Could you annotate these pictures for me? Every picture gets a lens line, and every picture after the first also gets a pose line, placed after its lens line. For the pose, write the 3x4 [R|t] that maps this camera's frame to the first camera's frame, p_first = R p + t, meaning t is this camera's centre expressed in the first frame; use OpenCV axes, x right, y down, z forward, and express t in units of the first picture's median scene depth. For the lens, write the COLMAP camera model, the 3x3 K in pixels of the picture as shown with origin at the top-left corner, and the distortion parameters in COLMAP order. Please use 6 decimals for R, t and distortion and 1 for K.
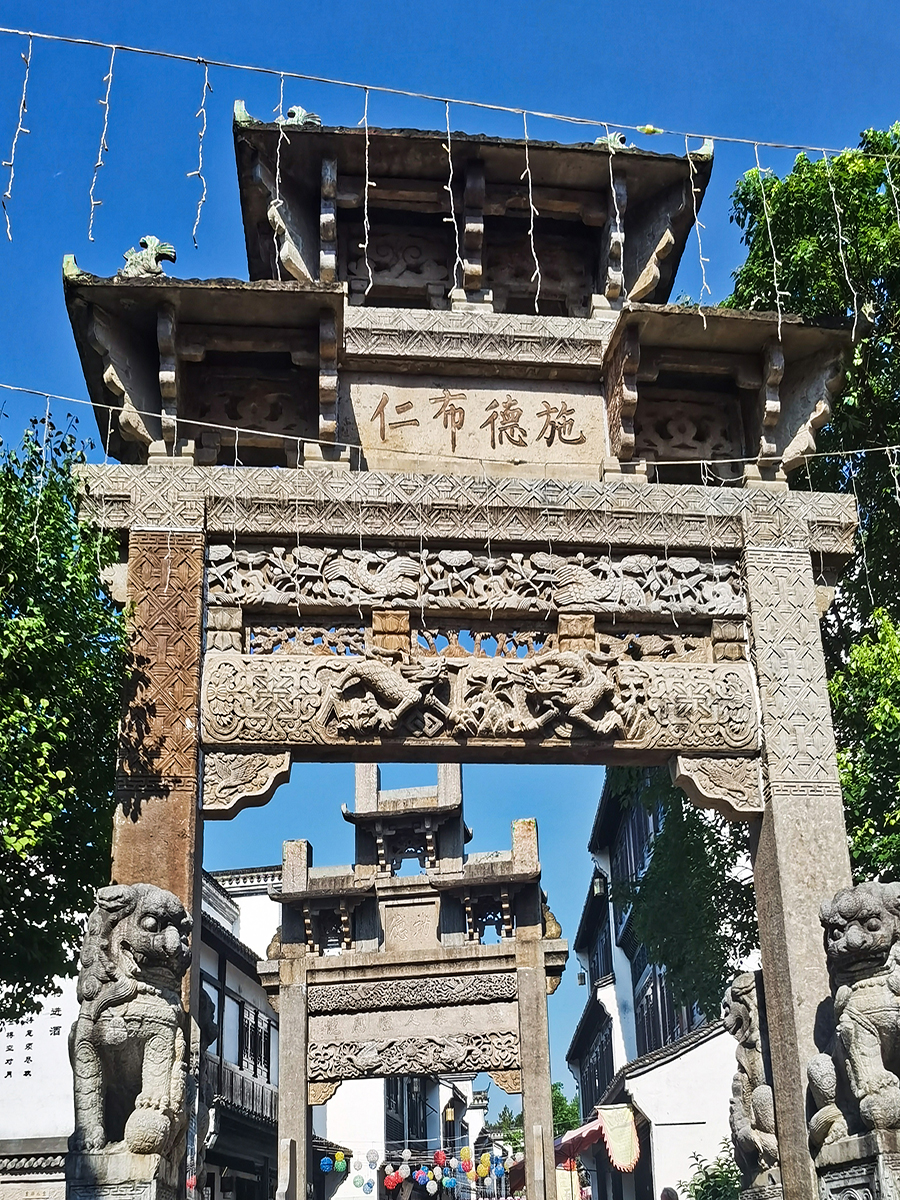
lens RADIAL K [[974.4, 0, 433.6], [0, 974.4, 600.1], [0, 0, 1]] dist [-0.017619, 0.010175]
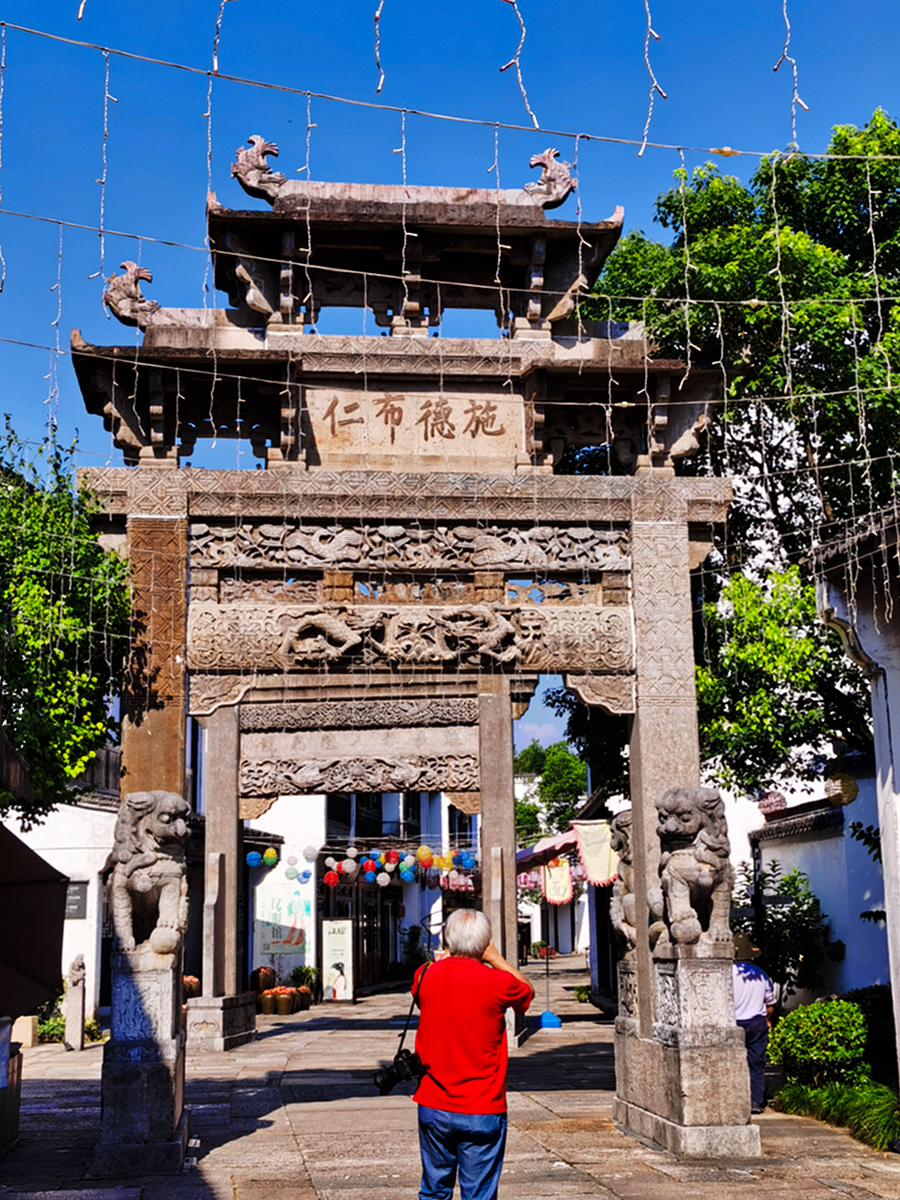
lens RADIAL K [[1543.2, 0, 450.0], [0, 1543.2, 600.0], [0, 0, 1]] dist [0.248983, -1.478040]
pose [[0.999041, 0.029184, 0.032632, 0.034926], [-0.039239, 0.927455, 0.371871, -0.686283], [-0.019413, -0.372795, 0.927711, -0.835590]]
